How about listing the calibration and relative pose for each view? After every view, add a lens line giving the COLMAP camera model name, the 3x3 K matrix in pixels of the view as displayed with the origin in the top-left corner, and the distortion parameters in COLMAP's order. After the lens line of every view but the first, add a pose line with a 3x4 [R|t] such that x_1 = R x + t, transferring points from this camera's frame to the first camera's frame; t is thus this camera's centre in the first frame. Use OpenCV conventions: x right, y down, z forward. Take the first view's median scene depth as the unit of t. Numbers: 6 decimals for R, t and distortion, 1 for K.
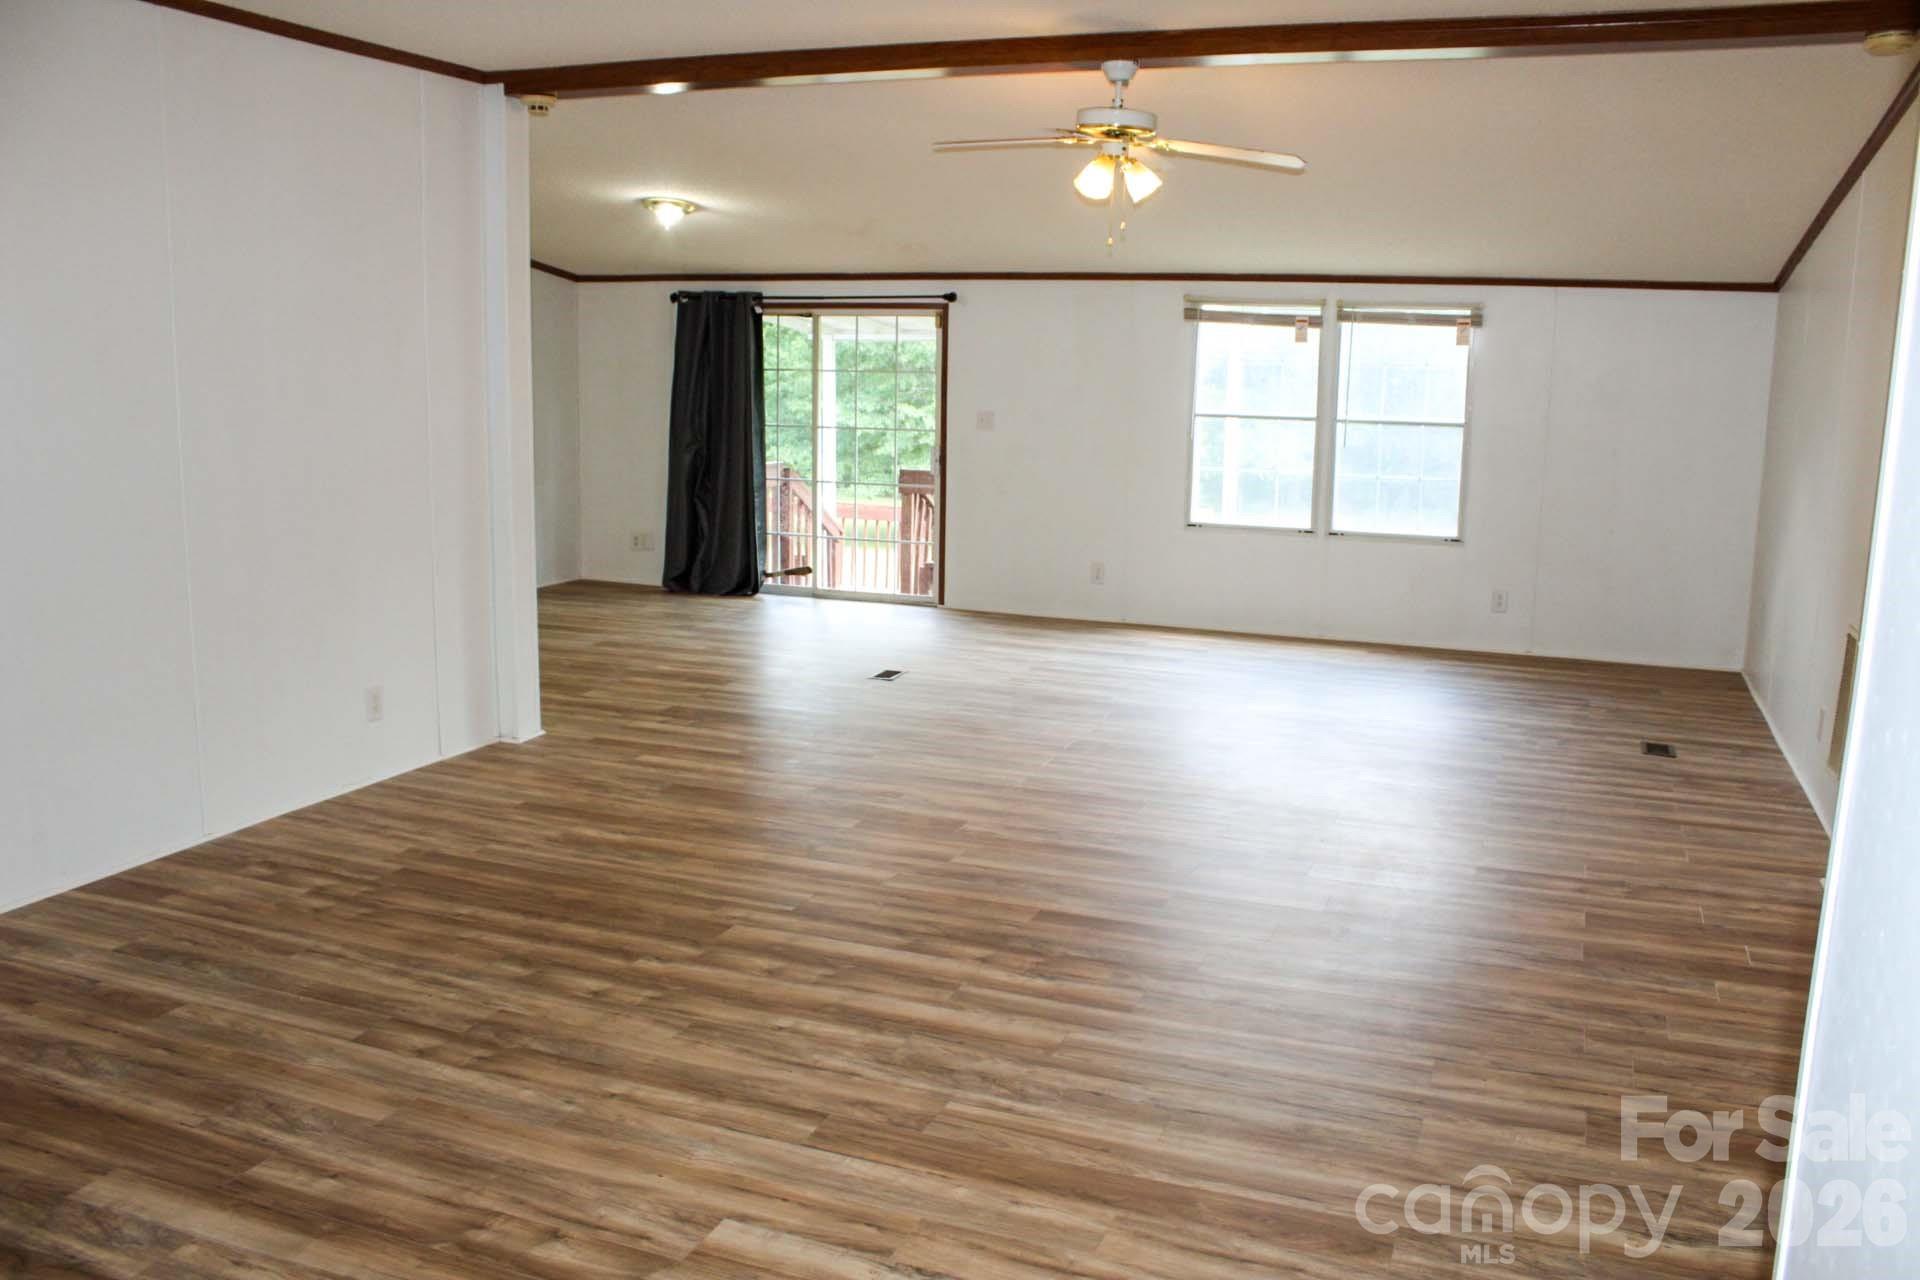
lens RADIAL K [[1607.7, 0, 962.1], [0, 1607.7, 643.0], [0, 0, 1]] dist [-0.143141, 0.116411]
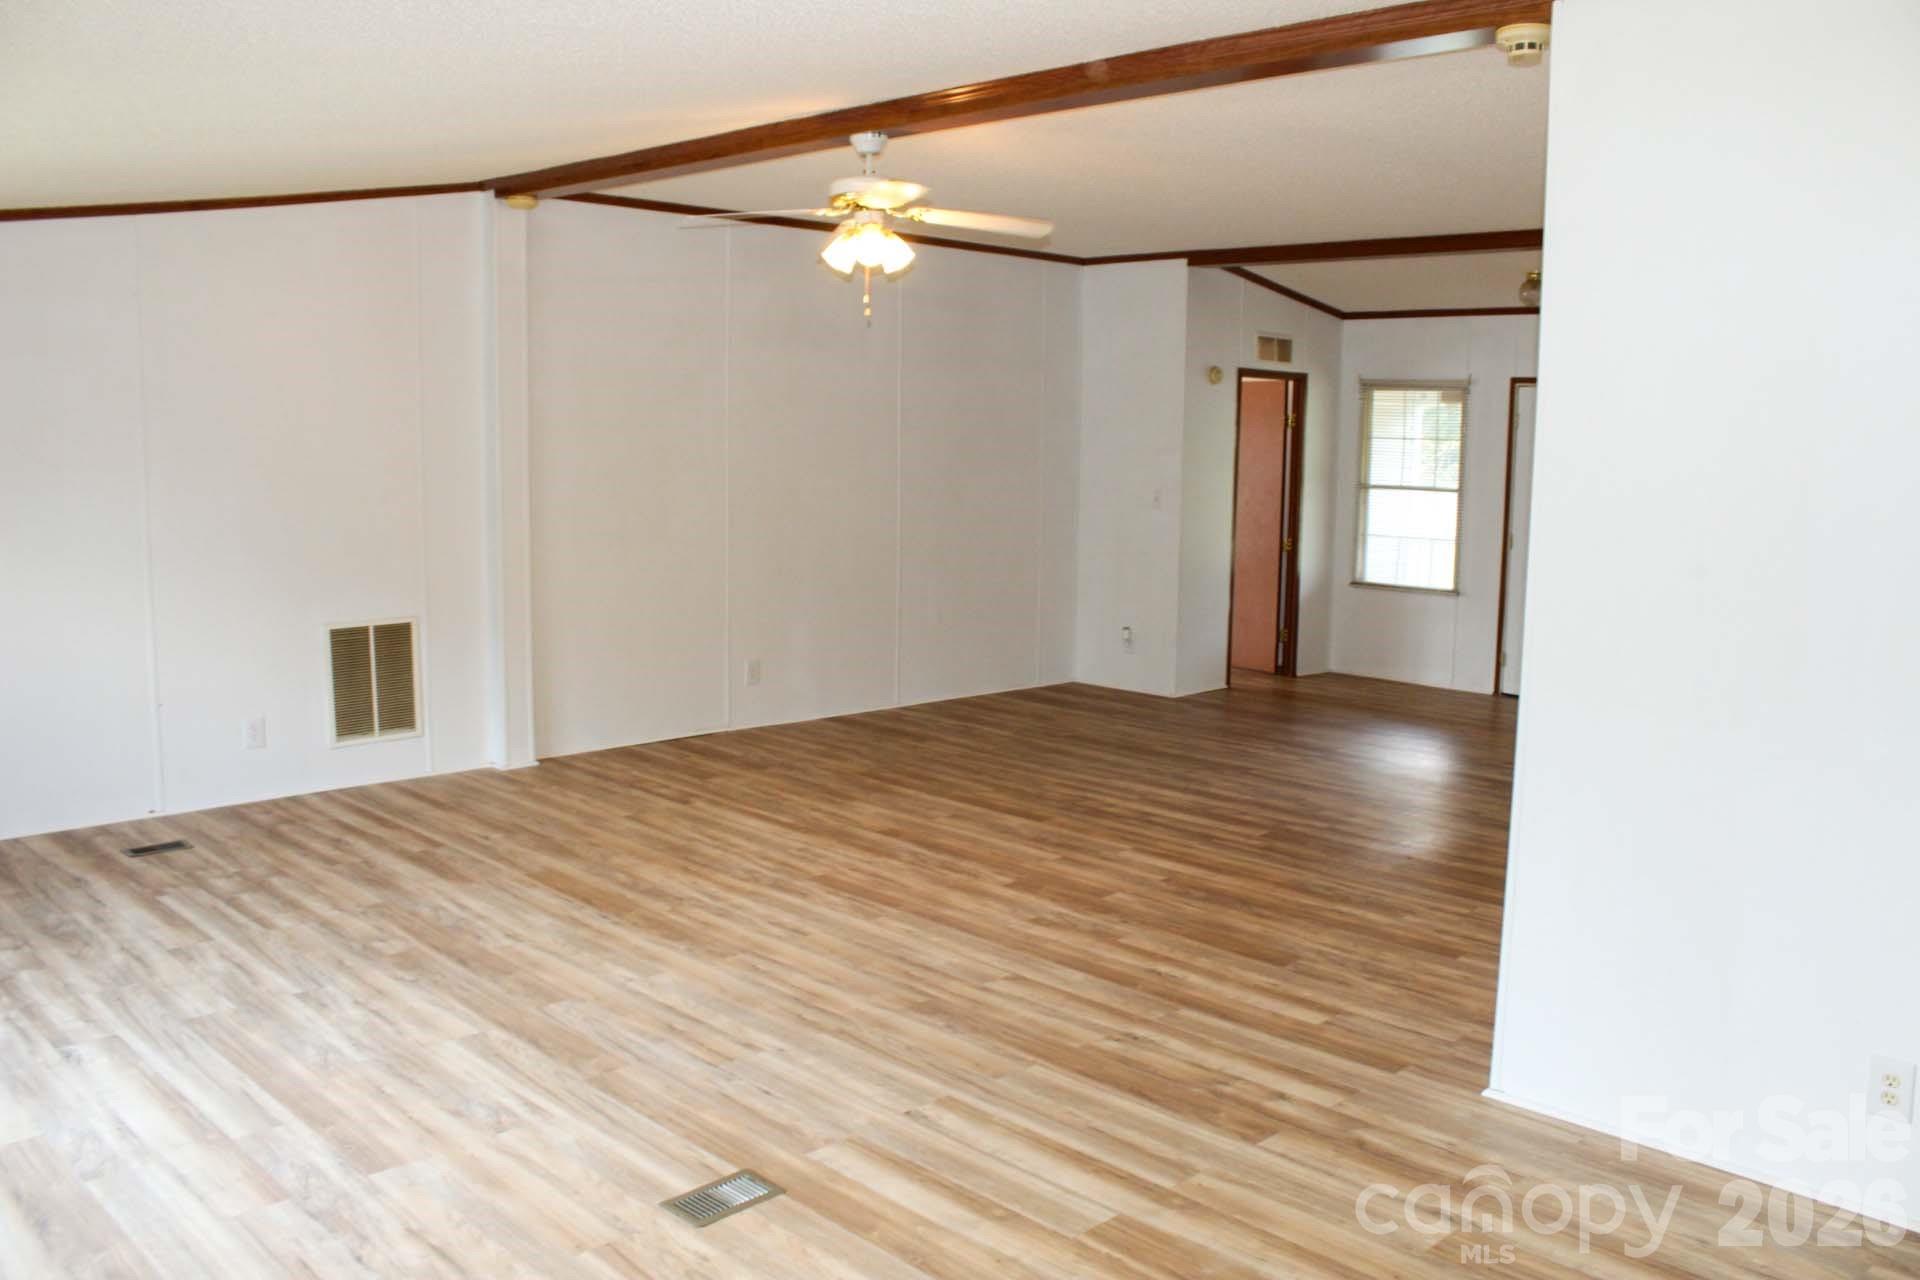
lens RADIAL K [[1607.7, 0, 959.4], [0, 1607.7, 640.4], [0, 0, 1]] dist [-0.143141, 0.116411]
pose [[-0.912625, -0.093209, 0.398029, -0.387716], [0.034244, 0.952806, 0.301643, -0.369849], [-0.407360, 0.288917, -0.866363, 1.977311]]
